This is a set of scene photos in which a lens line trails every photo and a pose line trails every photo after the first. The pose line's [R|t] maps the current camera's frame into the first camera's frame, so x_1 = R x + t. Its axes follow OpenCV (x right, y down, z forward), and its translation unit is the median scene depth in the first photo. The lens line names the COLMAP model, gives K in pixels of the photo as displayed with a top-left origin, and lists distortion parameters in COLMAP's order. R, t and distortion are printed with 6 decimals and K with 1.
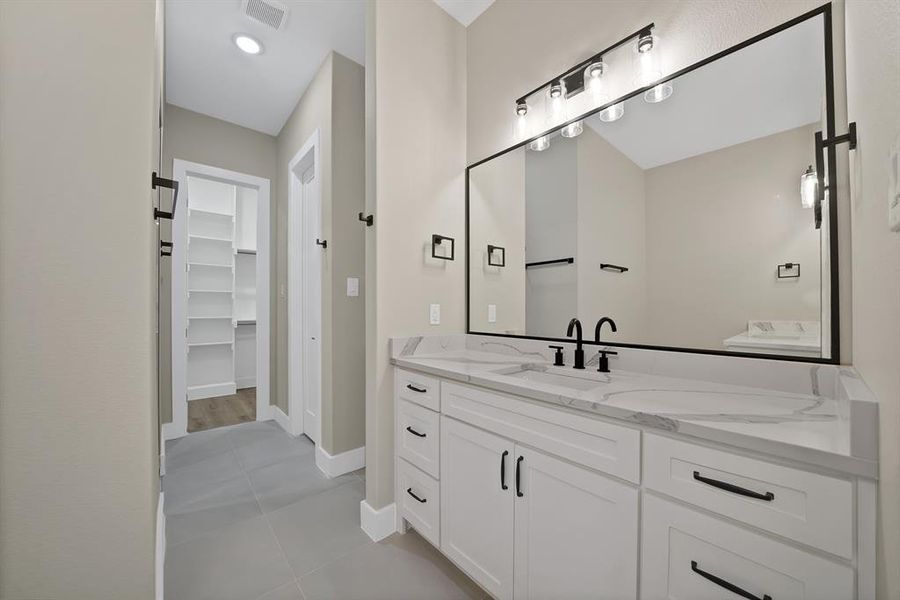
lens RADIAL K [[326.4, 0, 448.2], [0, 326.4, 302.8], [0, 0, 1]] dist [-0.019865, 0.000085]
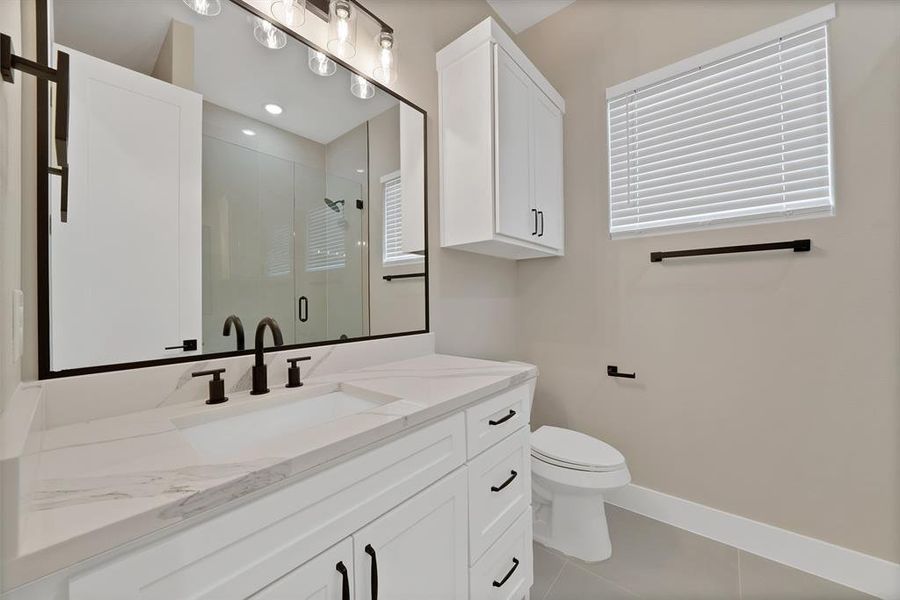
lens RADIAL K [[326.4, 0, 448.2], [0, 326.4, 302.8], [0, 0, 1]] dist [-0.019865, 0.000085]
pose [[-0.145489, 0.013827, 0.989263, -0.314387], [-0.015051, 0.999756, -0.016188, 0.024024], [-0.989245, -0.017244, -0.145245, 0.731216]]
